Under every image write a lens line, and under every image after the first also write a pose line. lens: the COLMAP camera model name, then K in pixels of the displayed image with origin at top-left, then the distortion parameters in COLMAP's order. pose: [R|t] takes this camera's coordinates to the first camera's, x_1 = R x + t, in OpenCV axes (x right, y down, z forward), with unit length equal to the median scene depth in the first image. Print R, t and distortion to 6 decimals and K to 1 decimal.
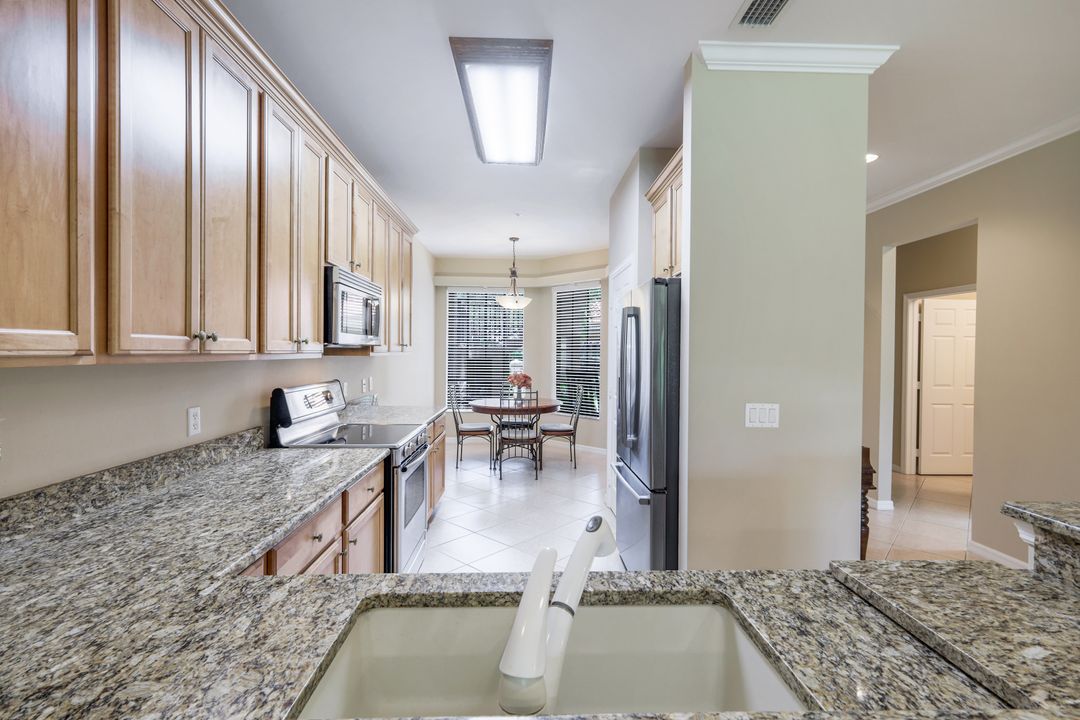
lens RADIAL K [[463.2, 0, 533.4], [0, 463.2, 356.7], [0, 0, 1]] dist [-0.001864, -0.000680]
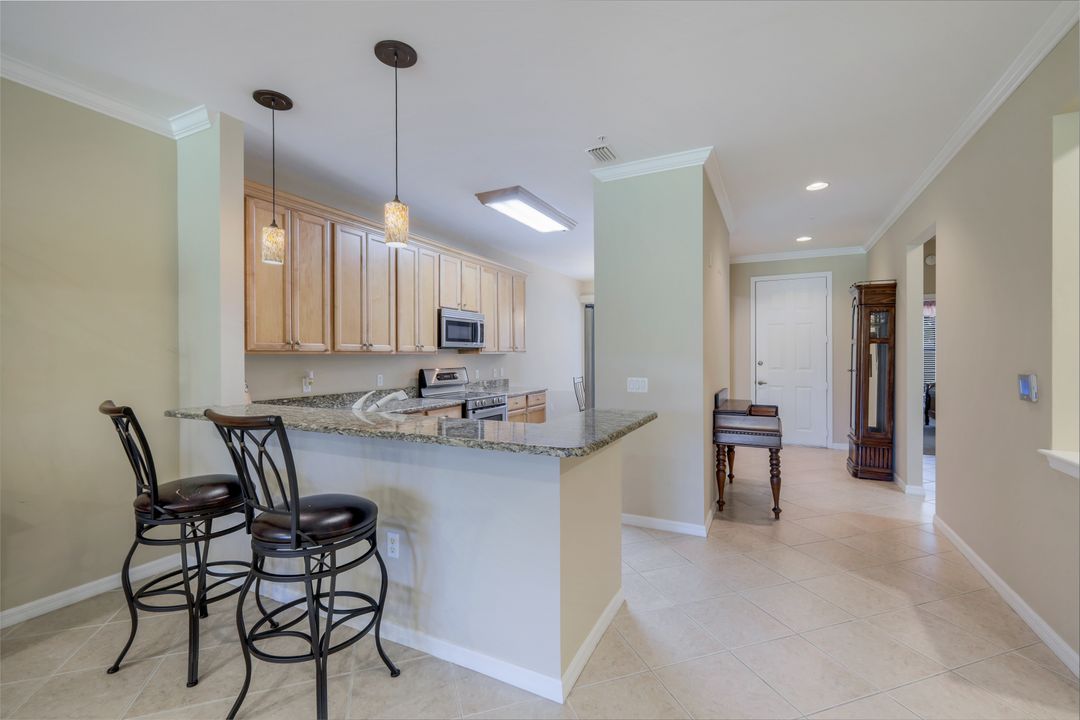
lens RADIAL K [[463.2, 0, 554.1], [0, 463.2, 356.3], [0, 0, 1]] dist [-0.001864, -0.000680]
pose [[0.887207, -0.012124, -0.461212, 0.987459], [0.008297, 0.999912, -0.010325, 0.040281], [0.461296, 0.005333, 0.887230, -0.595699]]
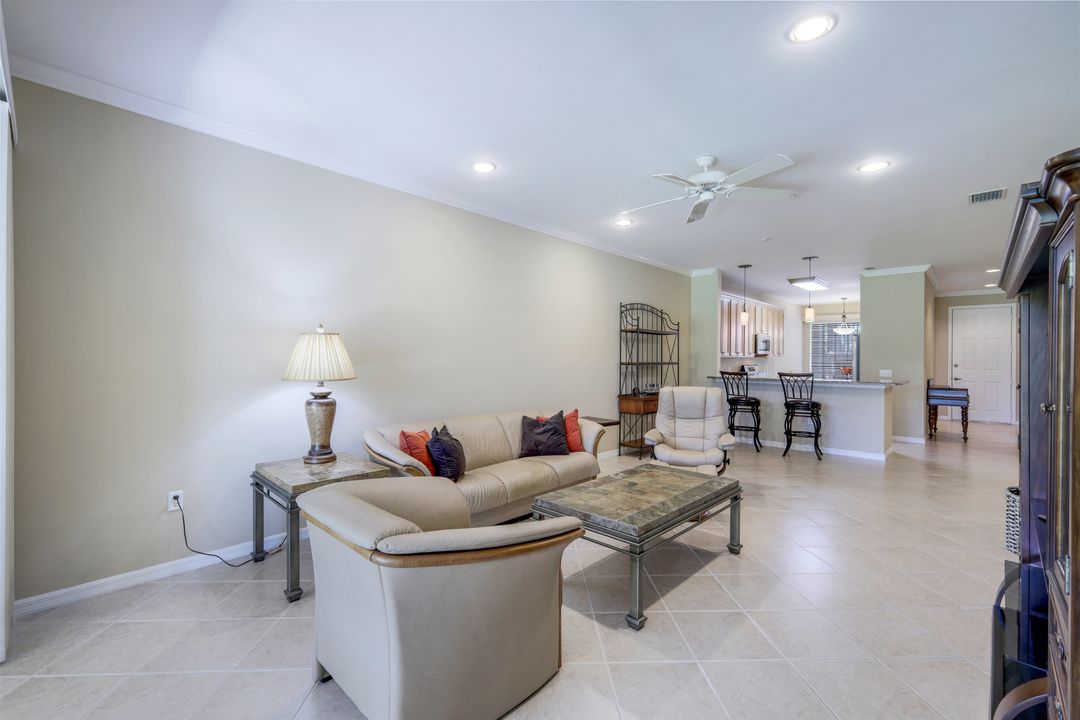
lens RADIAL K [[463.2, 0, 540.7], [0, 463.2, 358.0], [0, 0, 1]] dist [-0.001864, -0.000680]
pose [[0.703672, -0.003896, -0.710514, 1.137424], [-0.006464, 0.999908, -0.011886, 0.071679], [0.710496, 0.012957, 0.703582, -3.267807]]
